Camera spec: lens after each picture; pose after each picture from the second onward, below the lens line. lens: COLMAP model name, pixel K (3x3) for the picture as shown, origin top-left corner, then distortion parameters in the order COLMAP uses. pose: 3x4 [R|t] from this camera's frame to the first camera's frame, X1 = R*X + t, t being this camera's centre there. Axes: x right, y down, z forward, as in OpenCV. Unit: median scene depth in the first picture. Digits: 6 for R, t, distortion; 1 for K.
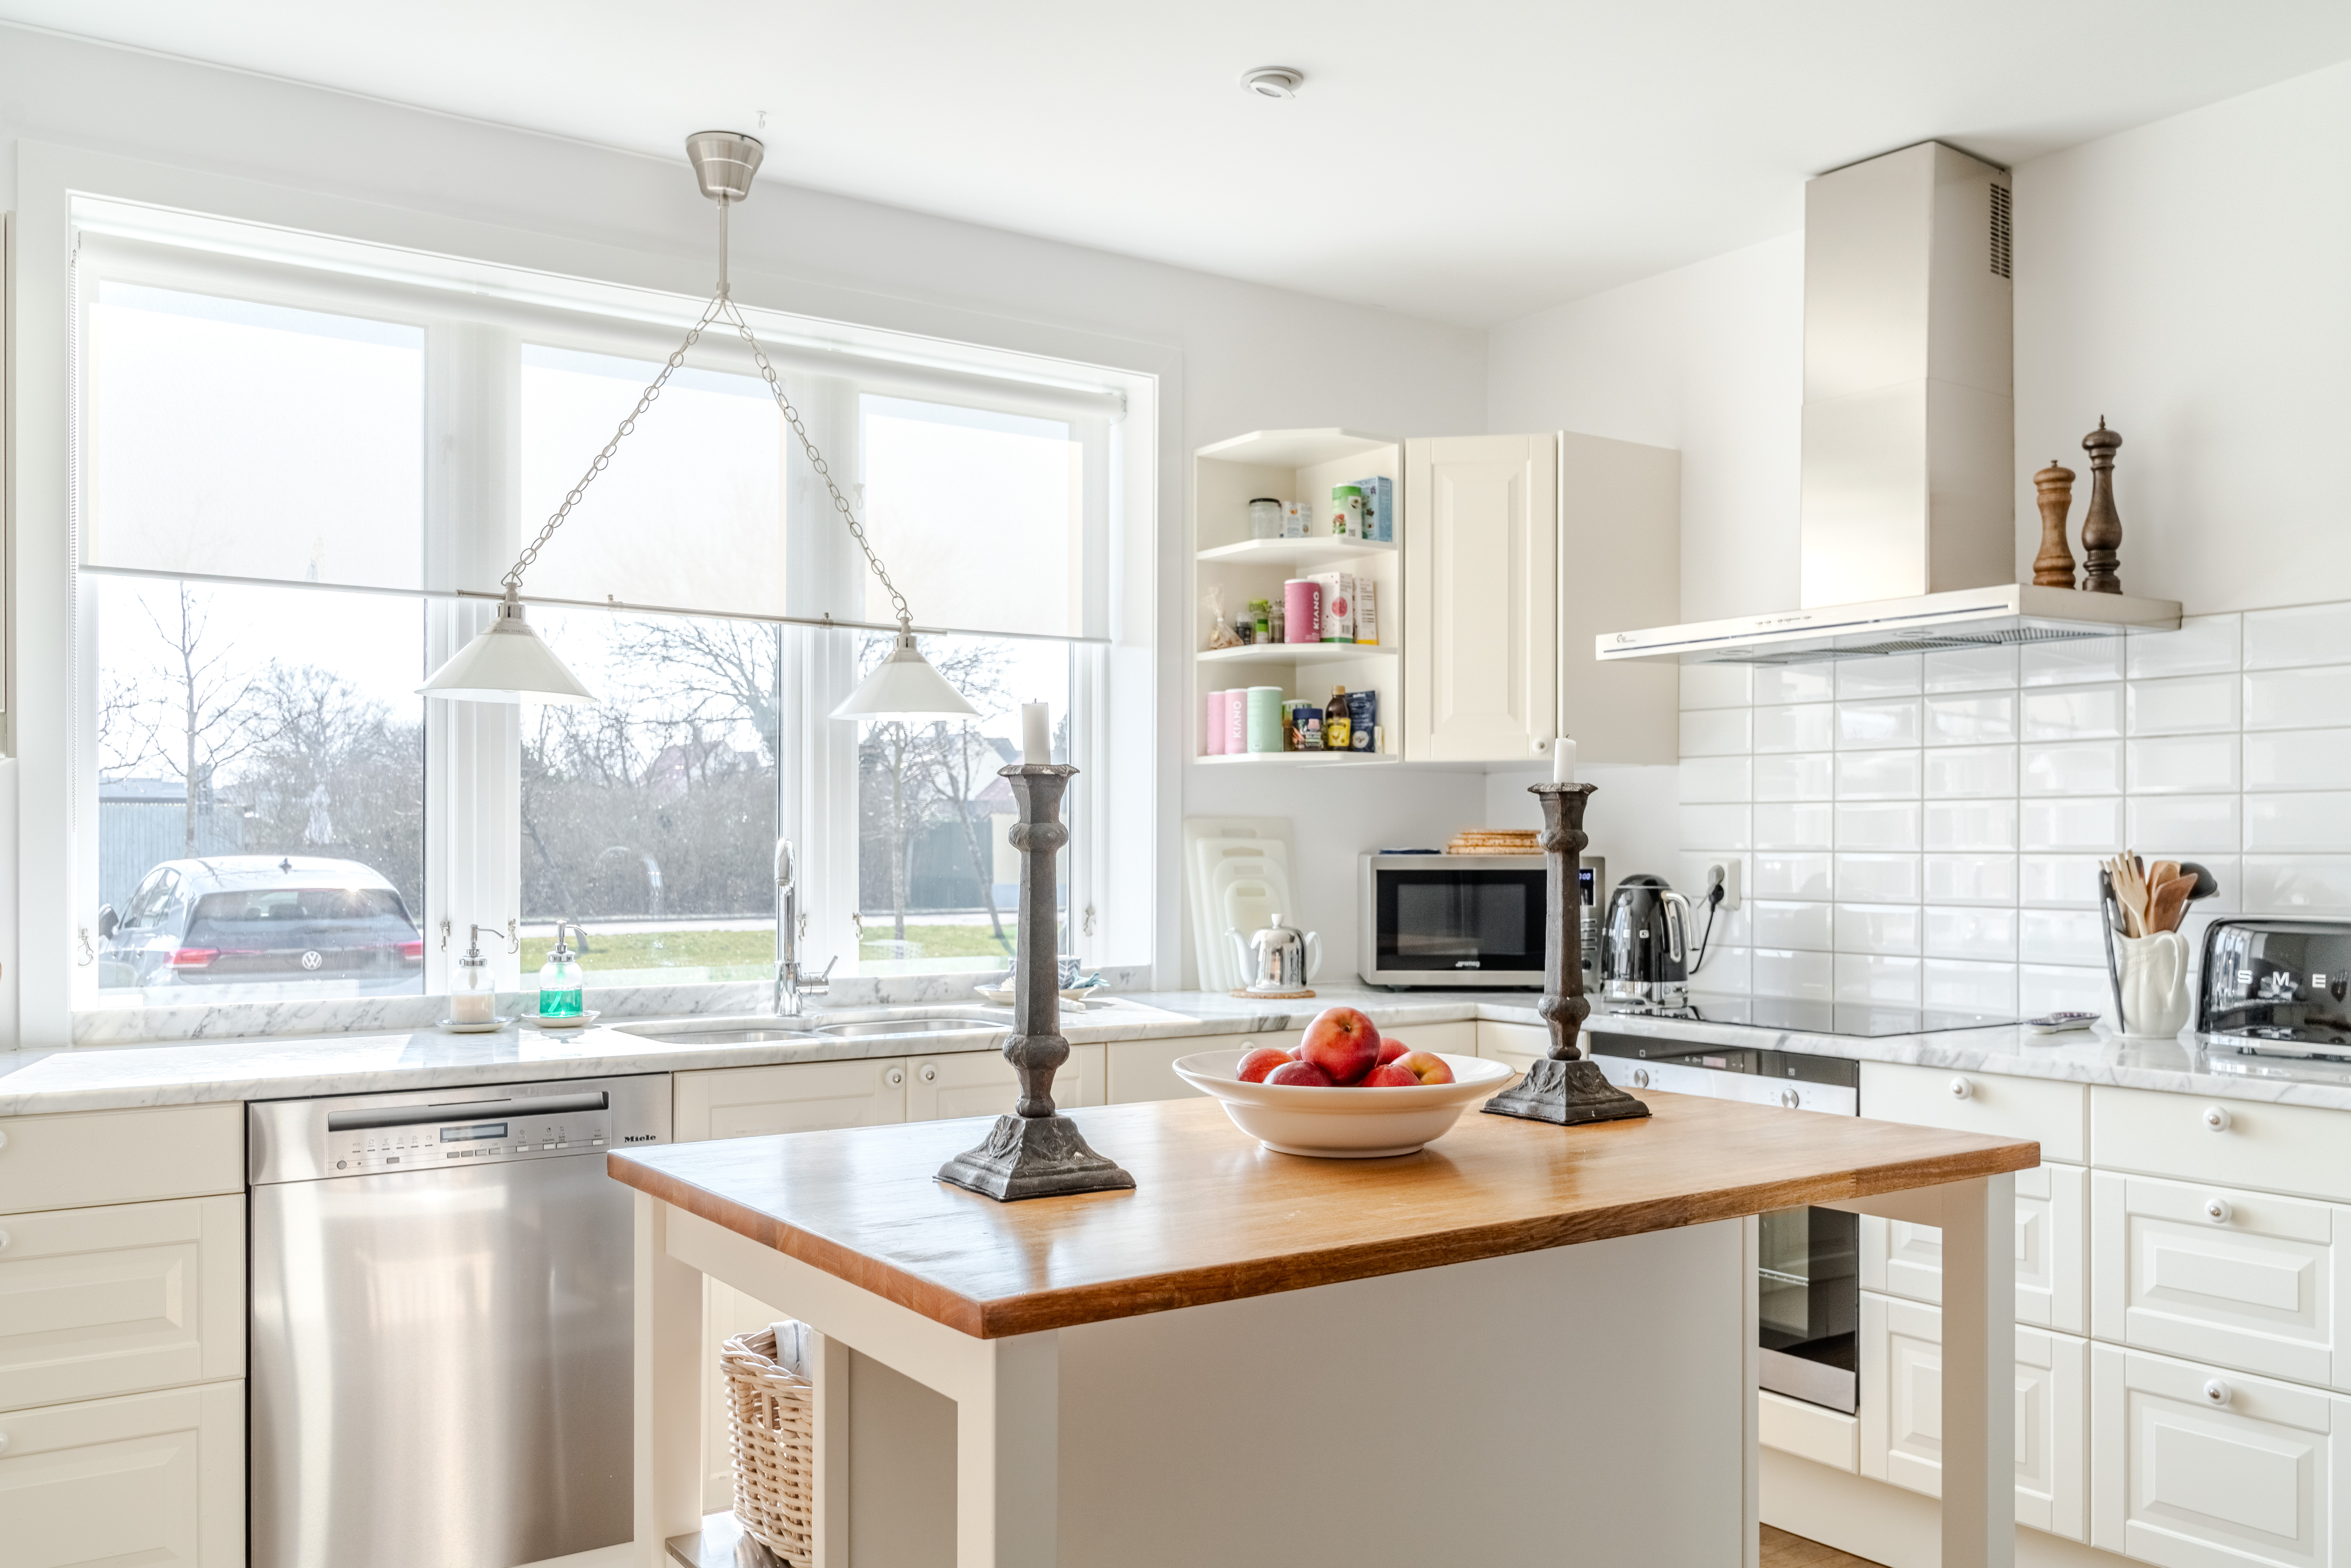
lens RADIAL K [[1916.6, 0, 1184.5], [0, 1916.6, 830.0], [0, 0, 1]] dist [0.003587, 0.000765]
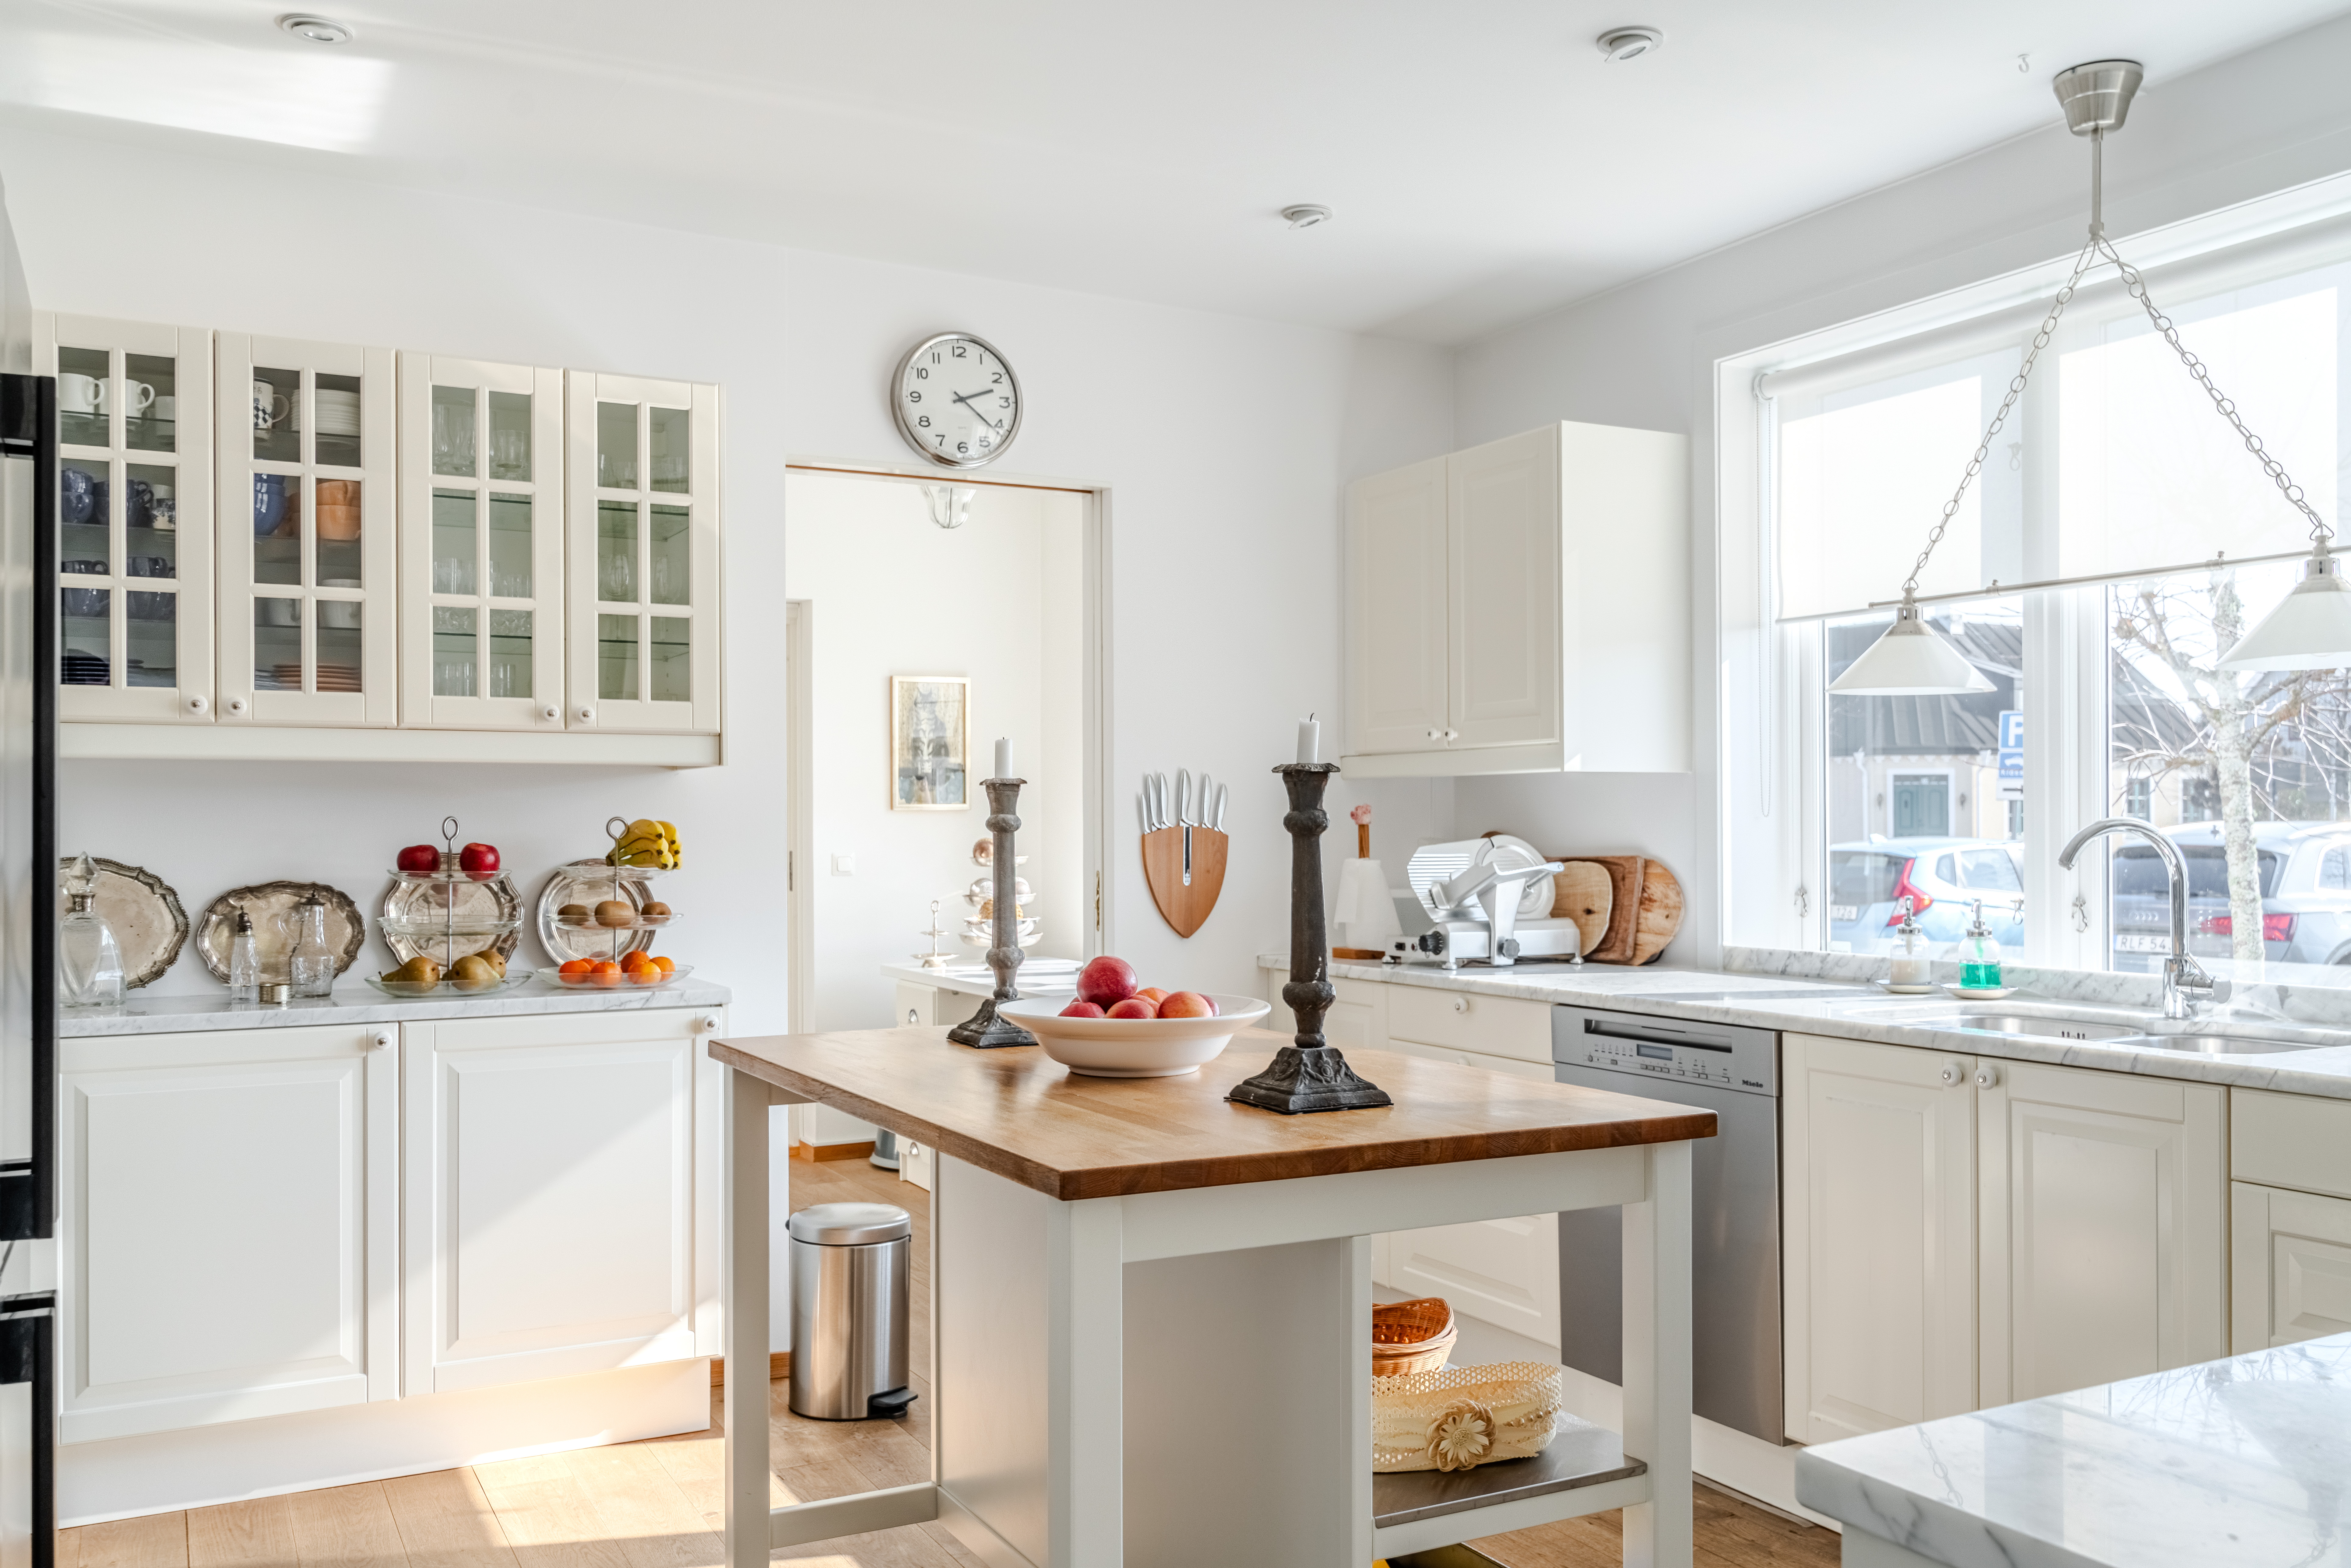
lens RADIAL K [[1916.6, 0, 1184.5], [0, 1916.6, 830.0], [0, 0, 1]] dist [0.003587, 0.000765]
pose [[-0.114857, 0.000259, -0.993382, 0.790333], [0.011986, 0.999928, -0.001126, 0.006325], [0.993310, -0.012036, -0.114852, 0.708397]]
